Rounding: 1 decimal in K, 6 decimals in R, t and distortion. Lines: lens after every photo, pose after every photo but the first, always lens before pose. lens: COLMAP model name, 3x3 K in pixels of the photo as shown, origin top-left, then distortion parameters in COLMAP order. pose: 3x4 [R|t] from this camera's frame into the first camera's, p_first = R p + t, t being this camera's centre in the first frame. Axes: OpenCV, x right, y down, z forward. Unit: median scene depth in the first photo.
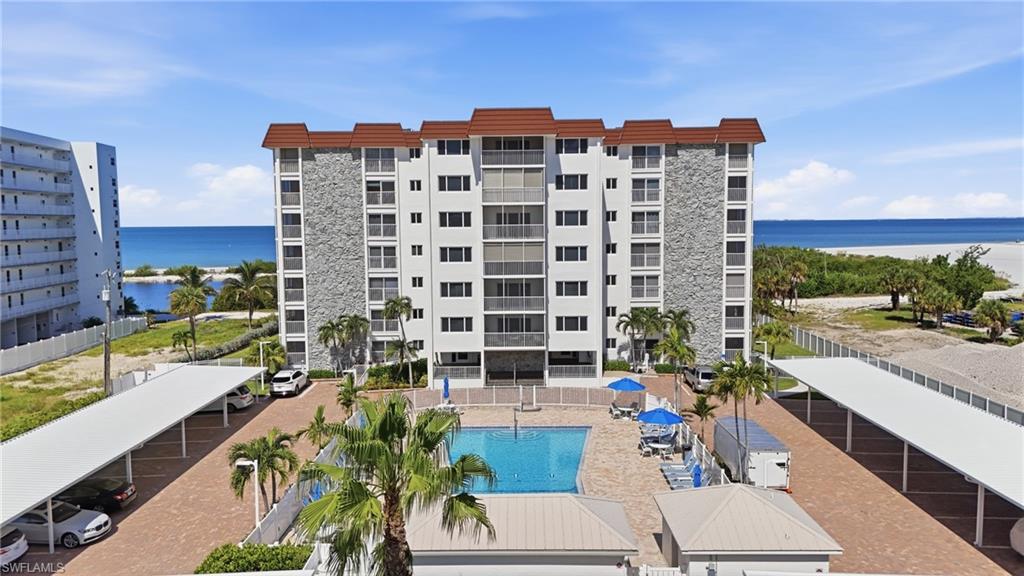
lens RADIAL K [[764.5, 0, 511.1], [0, 764.5, 285.1], [0, 0, 1]] dist [0.085130, -0.000276]
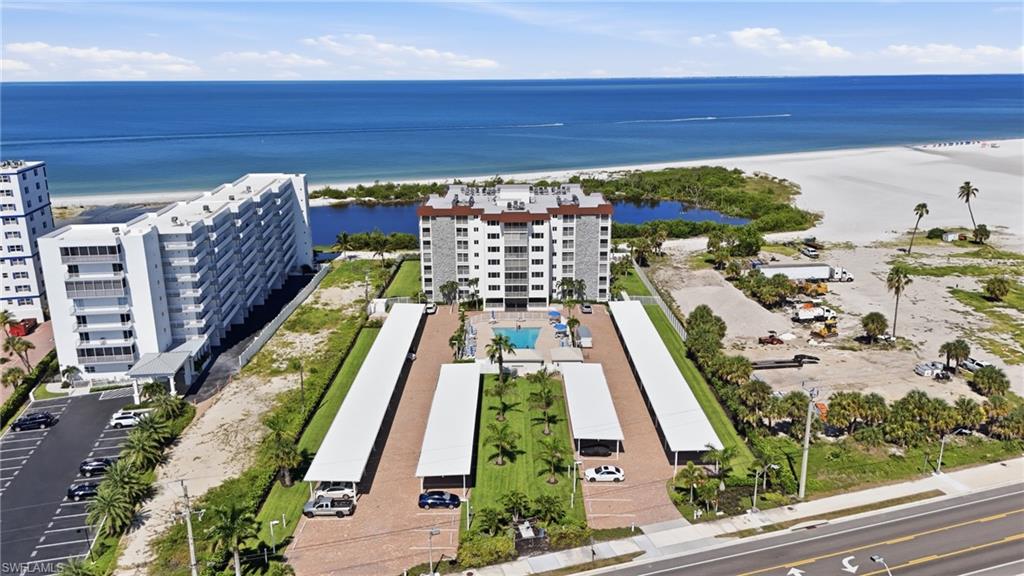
lens RADIAL K [[764.5, 0, 512.3], [0, 764.5, 288.3], [0, 0, 1]] dist [0.085130, -0.000276]
pose [[0.999947, -0.000462, 0.010325, -0.035675], [-0.001479, 0.982326, 0.187174, -0.443131], [-0.010229, -0.187179, 0.982273, -1.608077]]
